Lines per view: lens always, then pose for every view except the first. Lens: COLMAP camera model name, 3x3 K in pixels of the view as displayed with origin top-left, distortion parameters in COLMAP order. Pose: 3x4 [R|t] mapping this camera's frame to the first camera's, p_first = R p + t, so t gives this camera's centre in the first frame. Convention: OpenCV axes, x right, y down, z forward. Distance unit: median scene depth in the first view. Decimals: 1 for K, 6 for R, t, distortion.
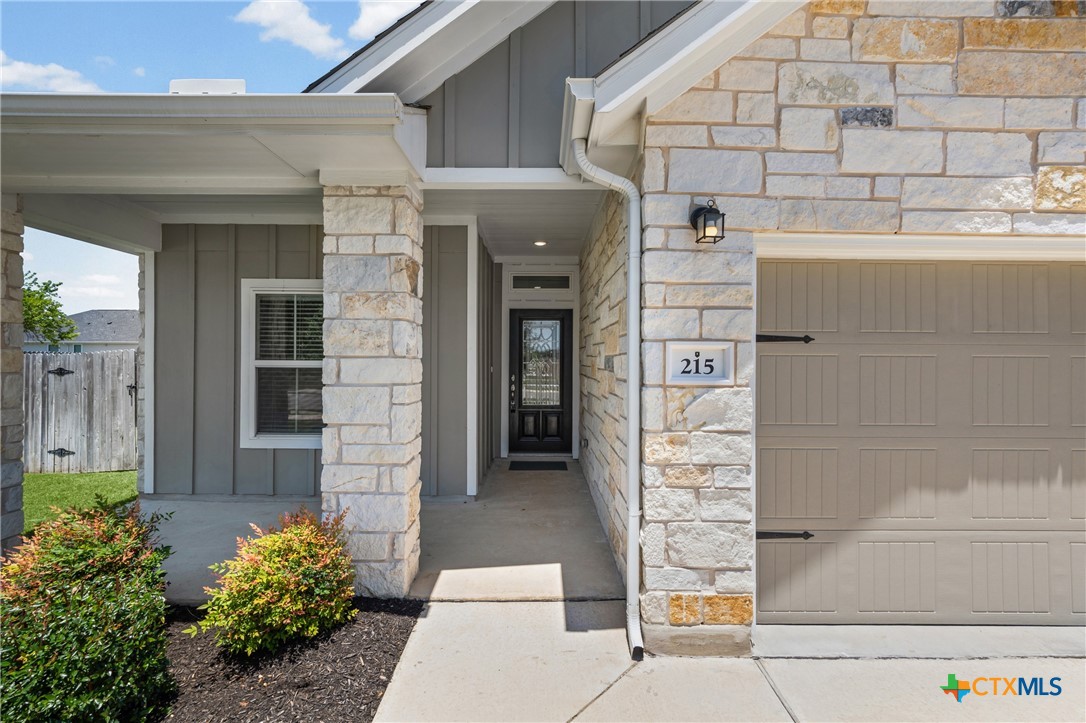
lens RADIAL K [[457.0, 0, 543.0], [0, 457.0, 361.5], [0, 0, 1]] dist [-0.002642, -0.000467]
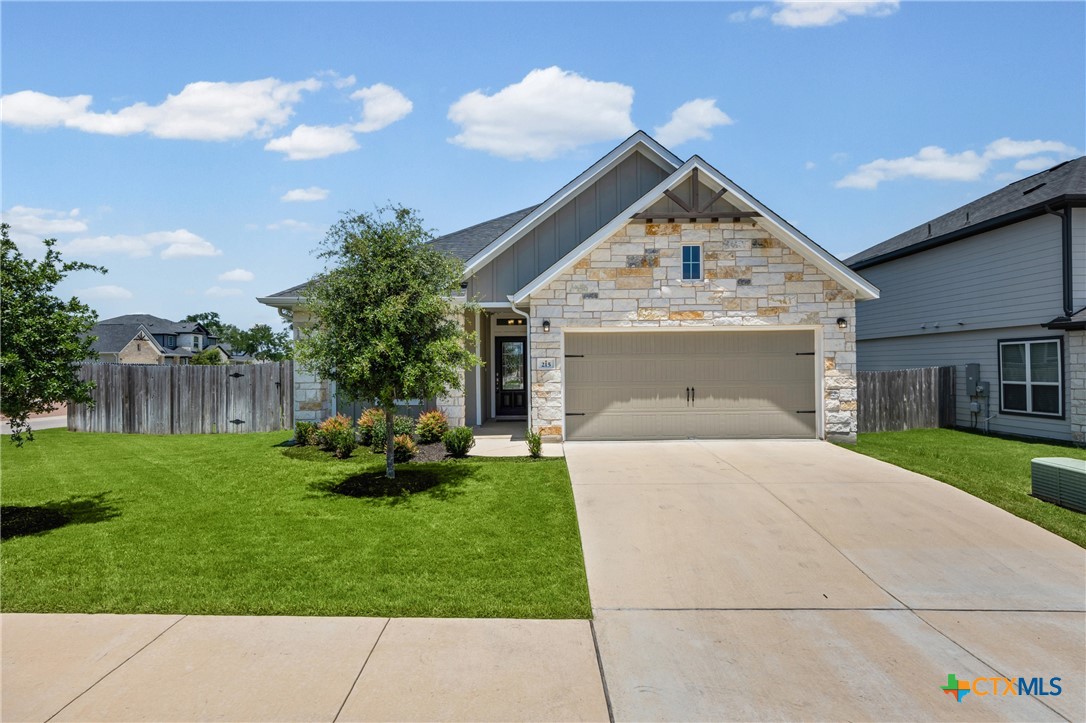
lens RADIAL K [[594.4, 0, 543.0], [0, 594.4, 361.5], [0, 0, 1]] dist [0.010132, 0.000835]
pose [[0.999869, -0.016006, 0.002584, 0.298532], [0.016031, 0.999825, -0.009669, 0.030787], [-0.002429, 0.009709, 0.999950, -3.674592]]
